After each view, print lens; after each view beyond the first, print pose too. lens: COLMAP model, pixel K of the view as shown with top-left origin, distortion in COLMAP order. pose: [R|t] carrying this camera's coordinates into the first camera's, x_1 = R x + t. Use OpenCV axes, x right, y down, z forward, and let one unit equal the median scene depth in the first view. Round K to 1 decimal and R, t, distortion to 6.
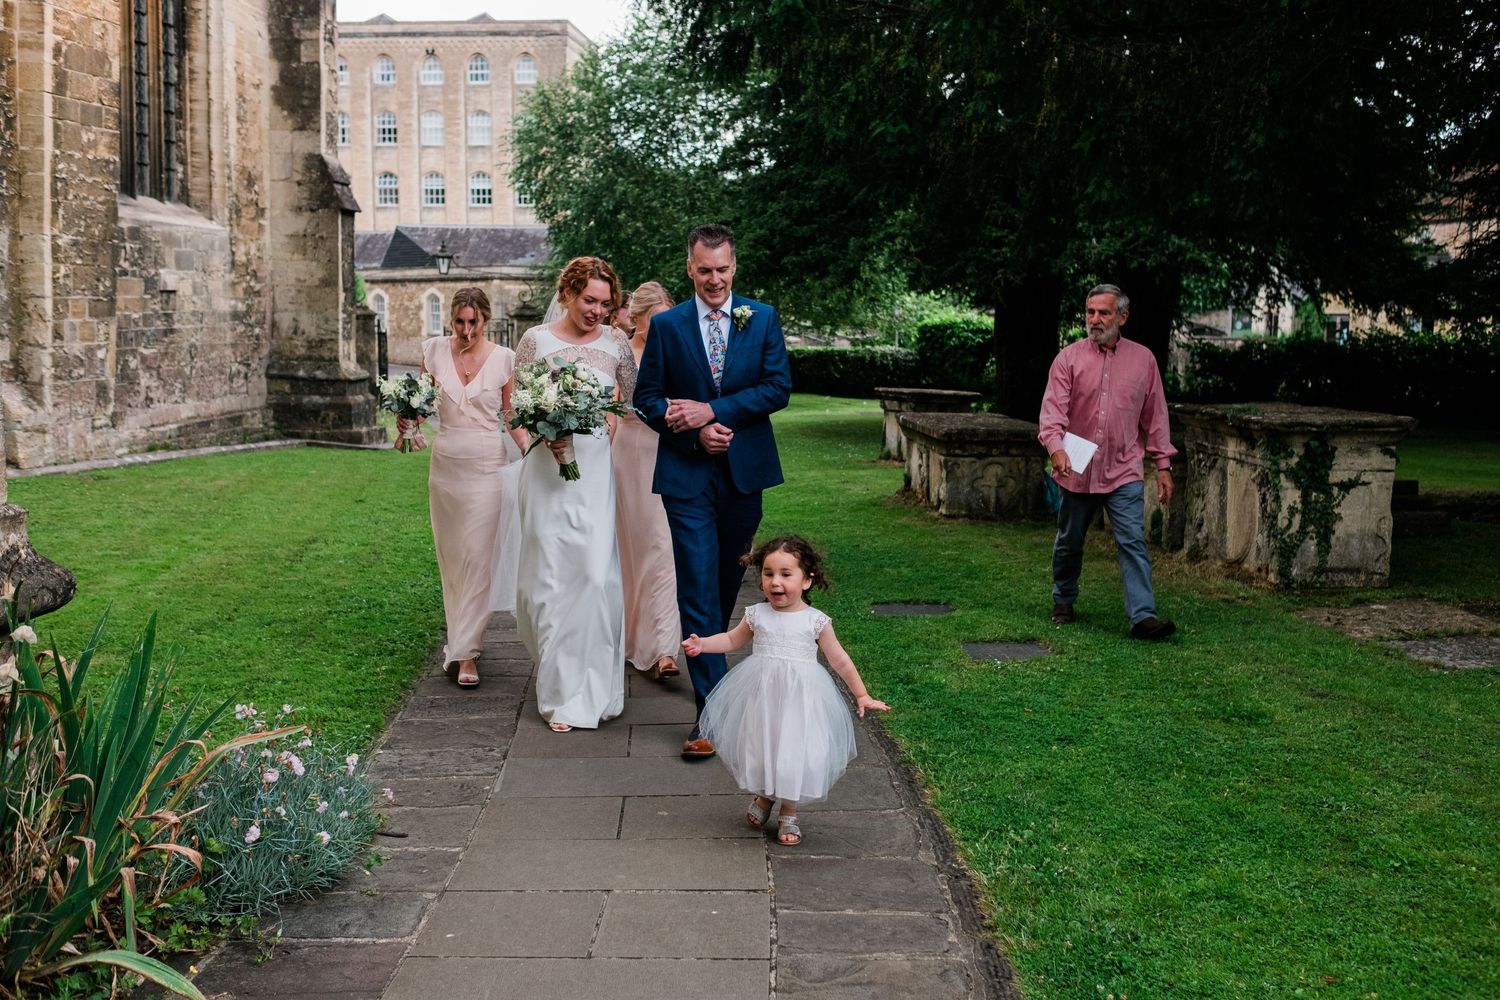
lens RADIAL K [[1542.4, 0, 743.2], [0, 1542.4, 493.6], [0, 0, 1]] dist [-0.008349, 0.000000]
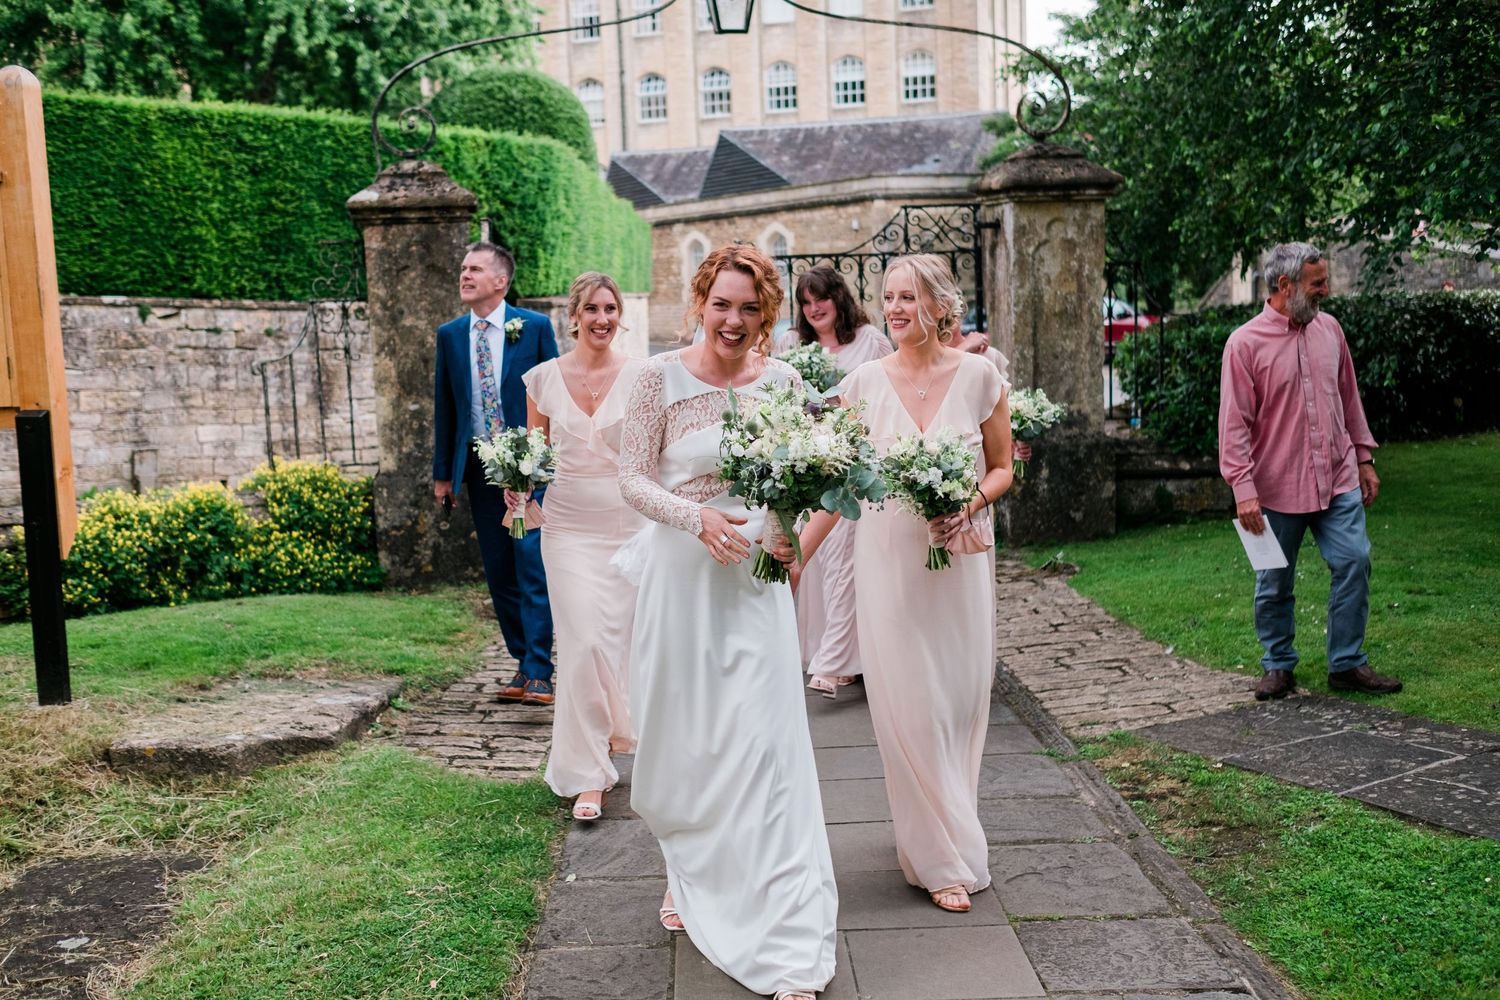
lens RADIAL K [[1542.4, 0, 749.9], [0, 1542.4, 501.3], [0, 0, 1]] dist [-0.008349, 0.000000]
pose [[0.972641, -0.010703, -0.232067, -0.252827], [0.016946, 0.999546, 0.024924, -0.136656], [0.231695, -0.028175, 0.972380, 1.435796]]
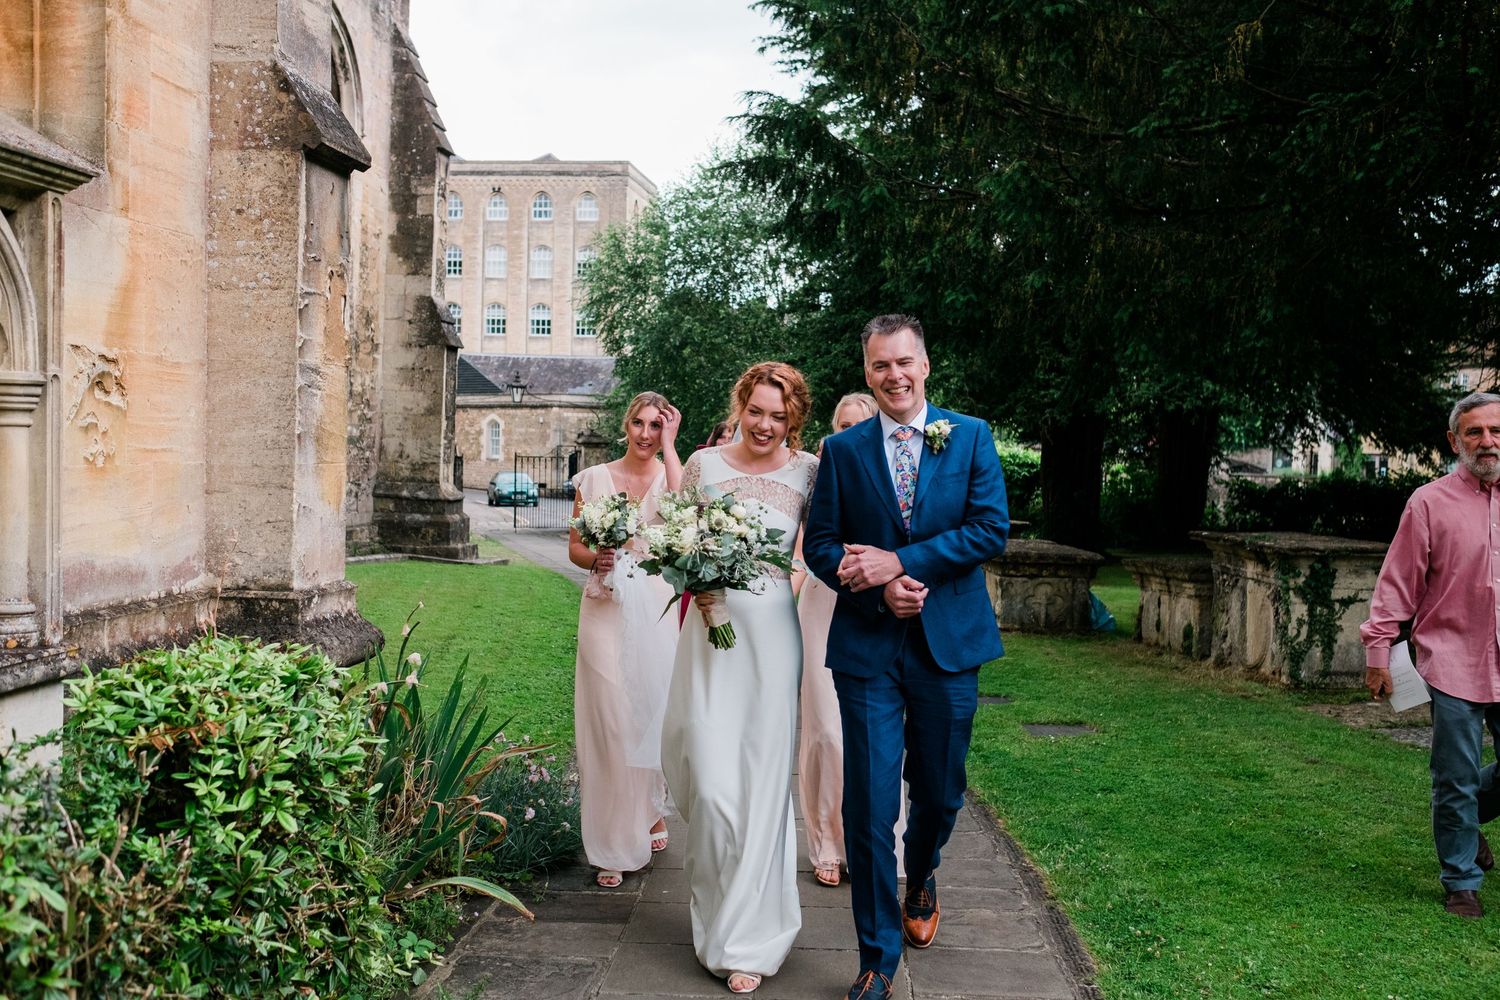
lens RADIAL K [[1542.4, 0, 733.6], [0, 1542.4, 495.1], [0, 0, 1]] dist [-0.008349, 0.000000]
pose [[0.999295, 0.017680, -0.033118, -0.017570], [-0.020336, 0.996453, -0.081655, 0.008069], [0.031557, 0.082271, 0.996110, -0.084894]]
